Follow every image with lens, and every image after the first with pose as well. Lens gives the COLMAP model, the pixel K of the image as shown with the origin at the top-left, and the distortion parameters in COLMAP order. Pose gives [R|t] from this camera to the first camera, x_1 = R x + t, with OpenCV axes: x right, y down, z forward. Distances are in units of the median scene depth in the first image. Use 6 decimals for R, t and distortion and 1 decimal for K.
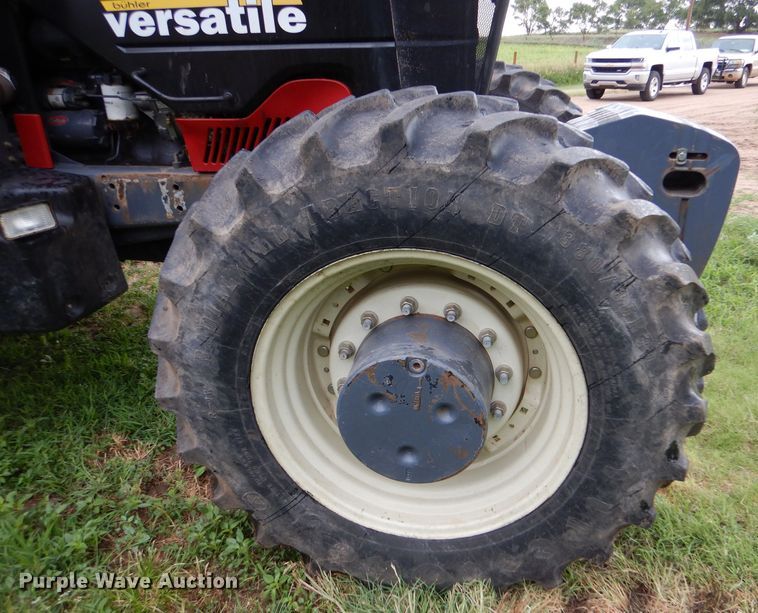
lens RADIAL K [[599.7, 0, 420.0], [0, 599.7, 309.0], [0, 0, 1]] dist [0.005570, 0.005135]
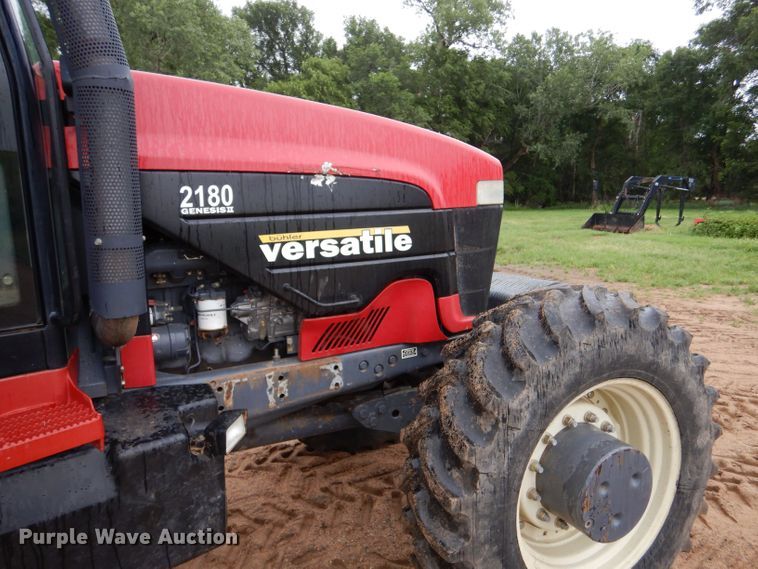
lens RADIAL K [[545.9, 0, 377.7], [0, 545.9, 282.9], [0, 0, 1]] dist [0.014818, -0.003157]
pose [[0.810669, -0.096447, 0.577506, -0.975470], [0.253004, 0.947204, -0.196963, -0.143059], [-0.528020, 0.305783, 0.792270, 0.030551]]
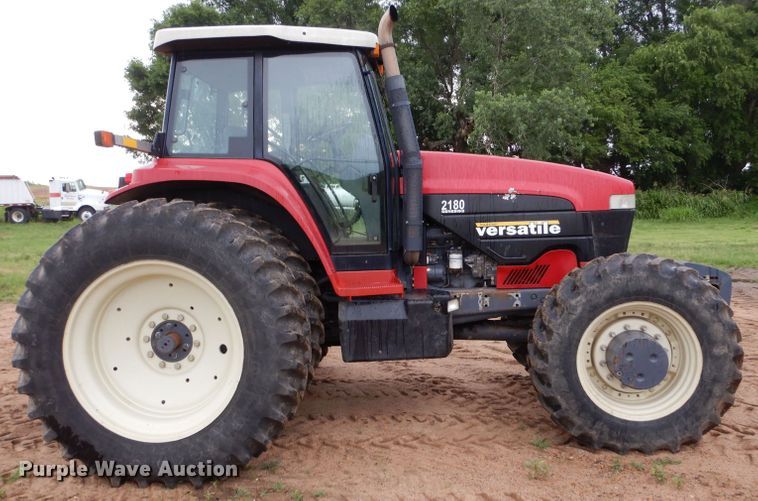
lens RADIAL K [[716.1, 0, 355.3], [0, 716.1, 251.2], [0, 0, 1]] dist [-0.012655, -0.008750]
pose [[0.998444, -0.014084, 0.053958, -1.201707], [0.032178, 0.935750, -0.351194, 0.652456], [-0.045545, 0.352383, 0.934747, -1.777438]]
